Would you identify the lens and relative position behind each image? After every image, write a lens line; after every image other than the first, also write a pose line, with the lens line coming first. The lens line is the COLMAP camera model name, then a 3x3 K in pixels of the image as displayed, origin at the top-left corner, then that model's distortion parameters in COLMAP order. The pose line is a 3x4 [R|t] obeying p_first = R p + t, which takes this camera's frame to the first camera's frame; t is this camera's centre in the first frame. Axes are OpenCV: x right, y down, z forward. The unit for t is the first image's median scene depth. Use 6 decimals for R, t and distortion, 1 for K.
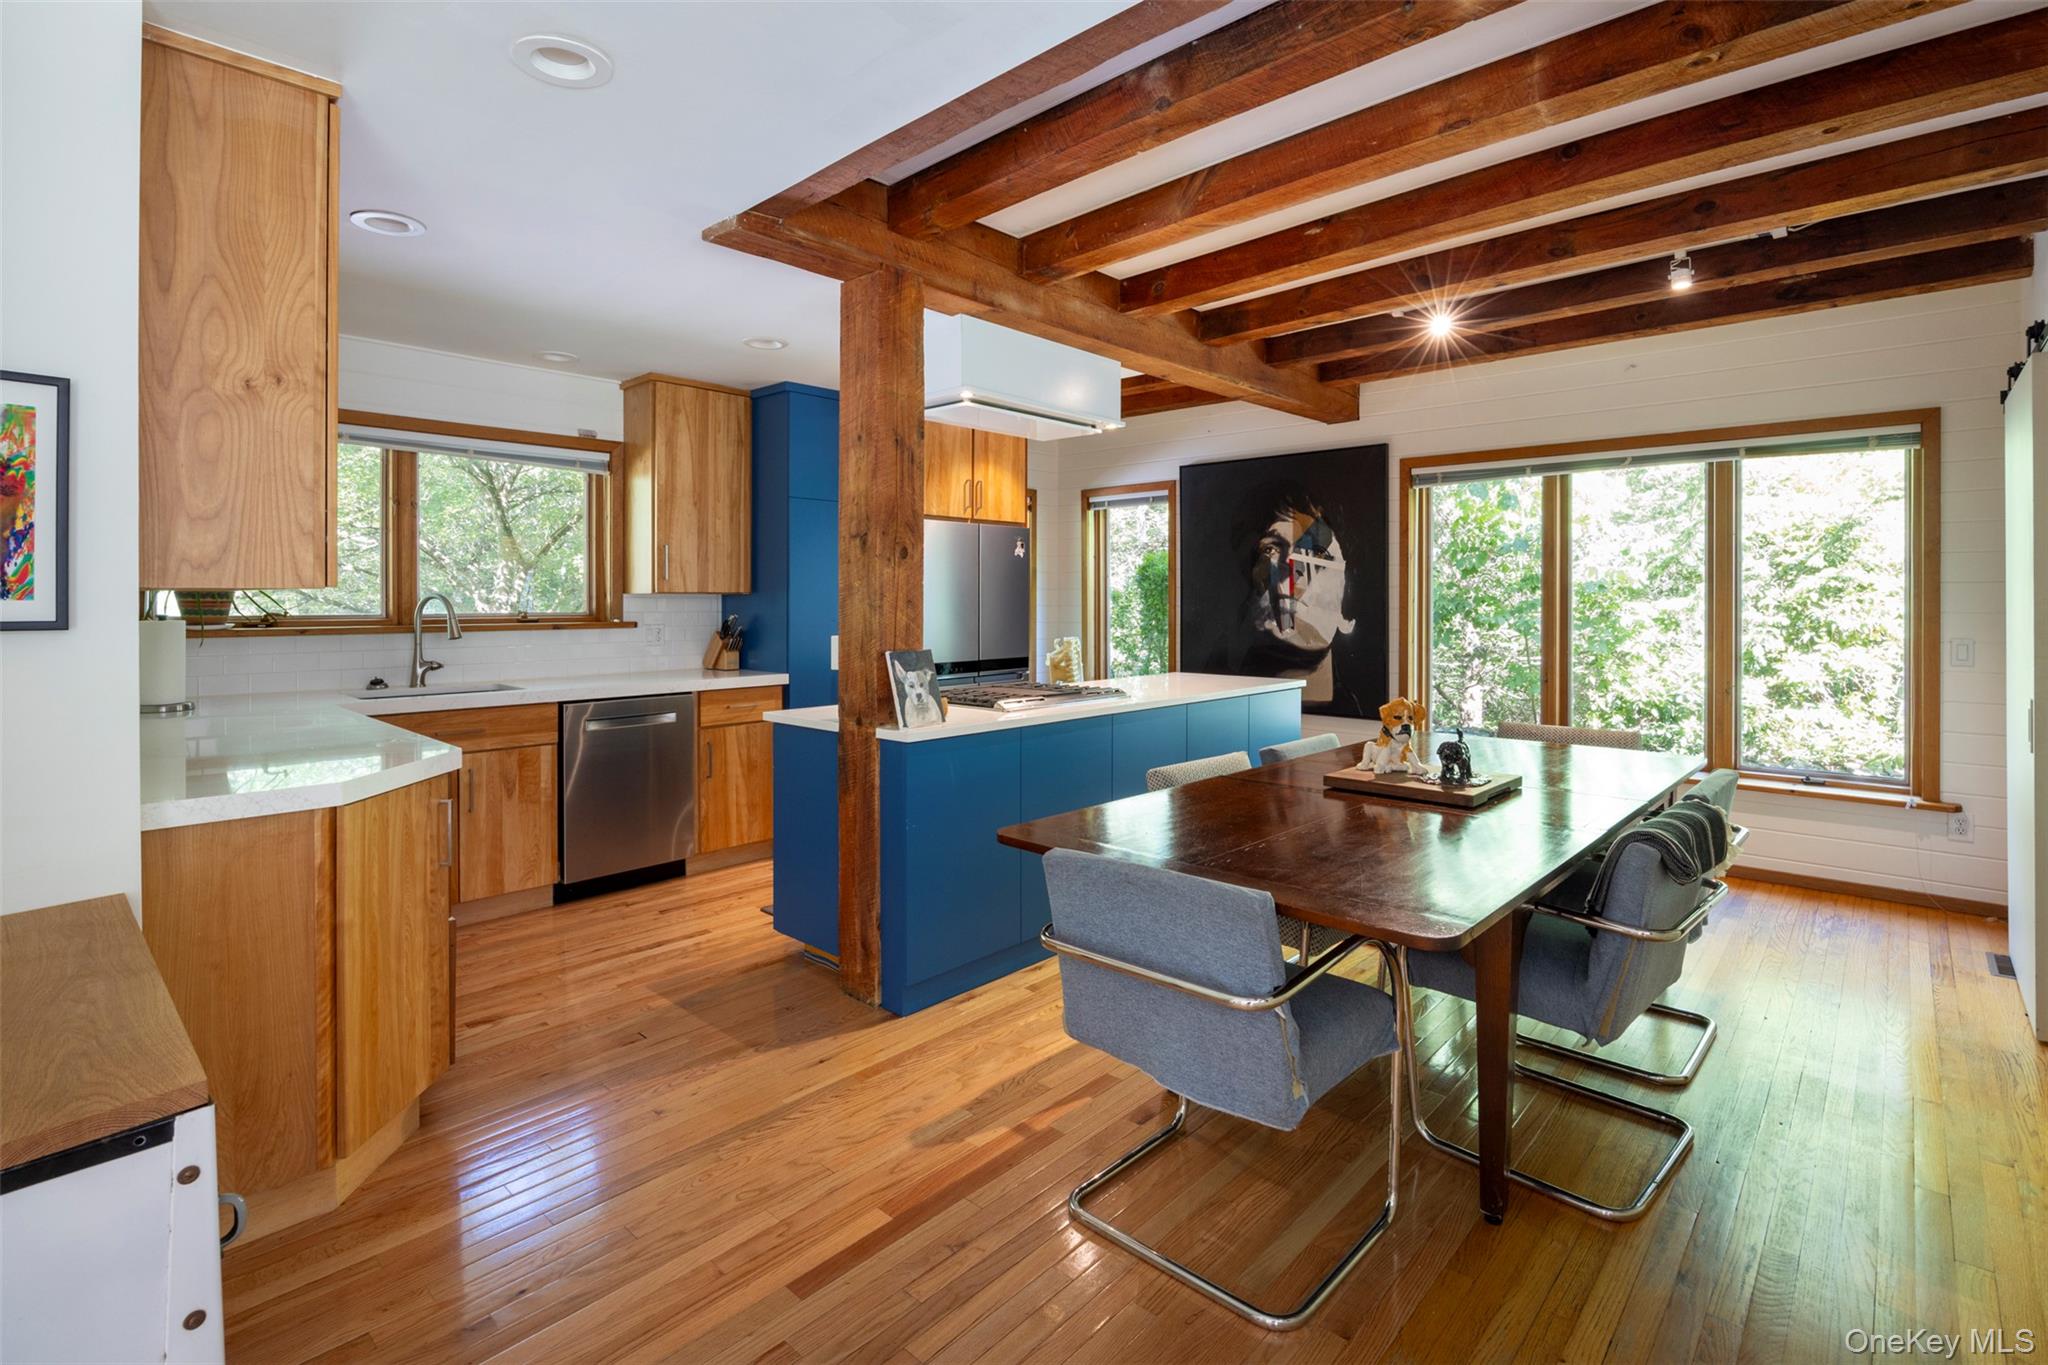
lens RADIAL K [[967.5, 0, 1035.4], [0, 967.5, 605.6], [0, 0, 1]] dist [-0.000090, 0.000001]
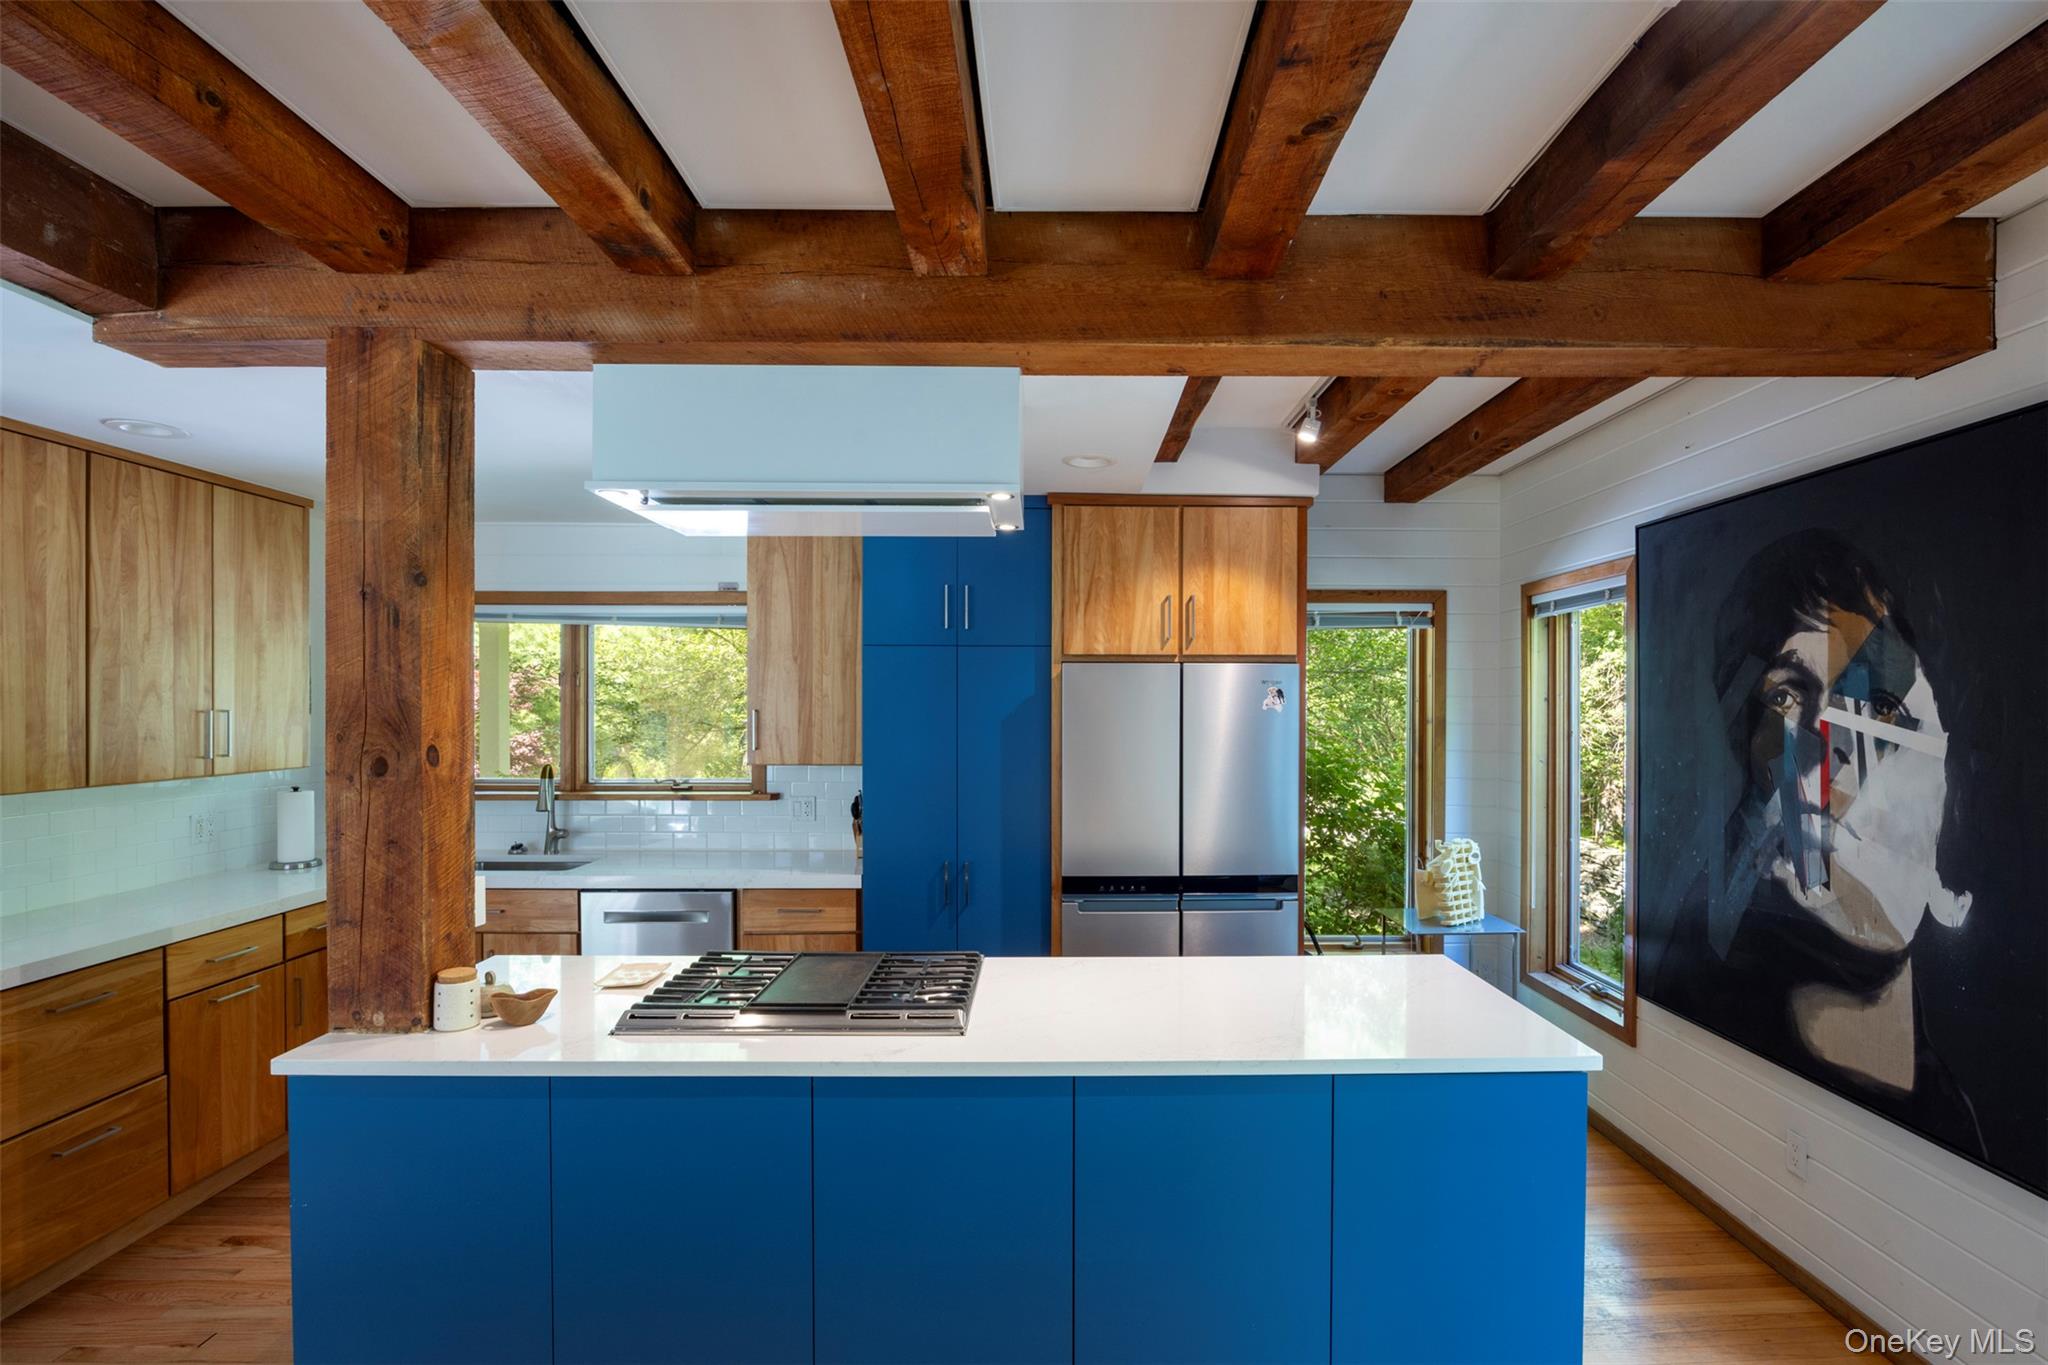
lens RADIAL K [[984.4, 0, 1071.5], [0, 984.4, 711.6], [0, 0, 1]] dist [-0.016748, 0.000433]
pose [[0.687750, 0.006819, -0.725915, 0.357547], [-0.006355, 0.999974, 0.003373, -0.053112], [0.725920, 0.002293, 0.687776, 0.489513]]
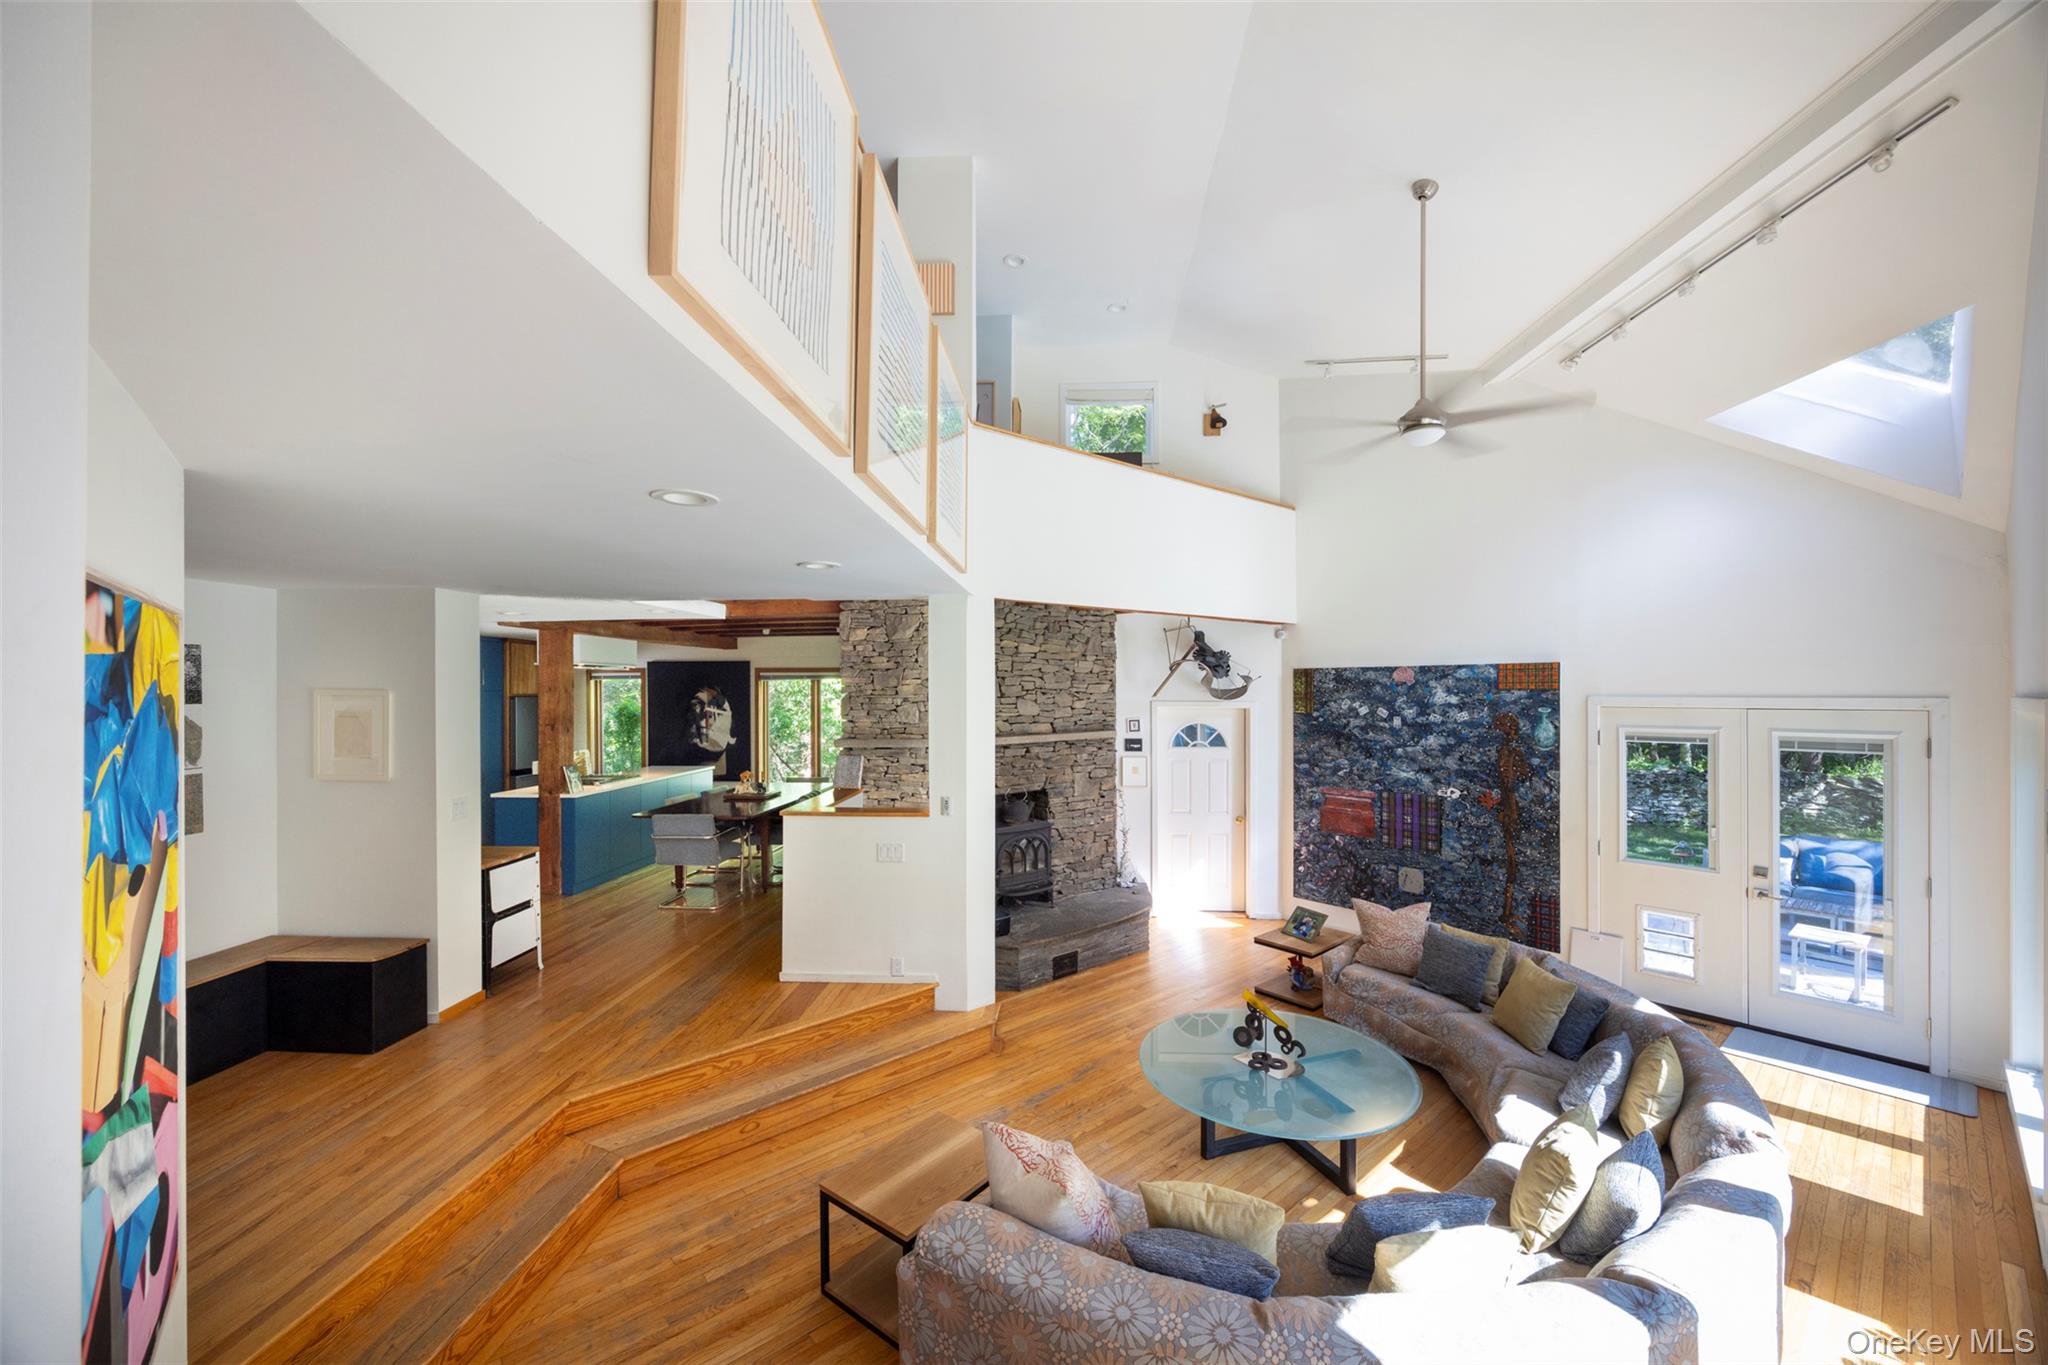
lens RADIAL K [[815.3, 0, 1020.7], [0, 815.3, 690.5], [0, 0, 1]] dist [-0.000489, -0.000006]
pose [[0.797747, -0.001418, 0.602990, -0.280749], [0.004938, 0.999979, -0.004182, -0.083177], [-0.602972, 0.006314, 0.797738, -0.900811]]
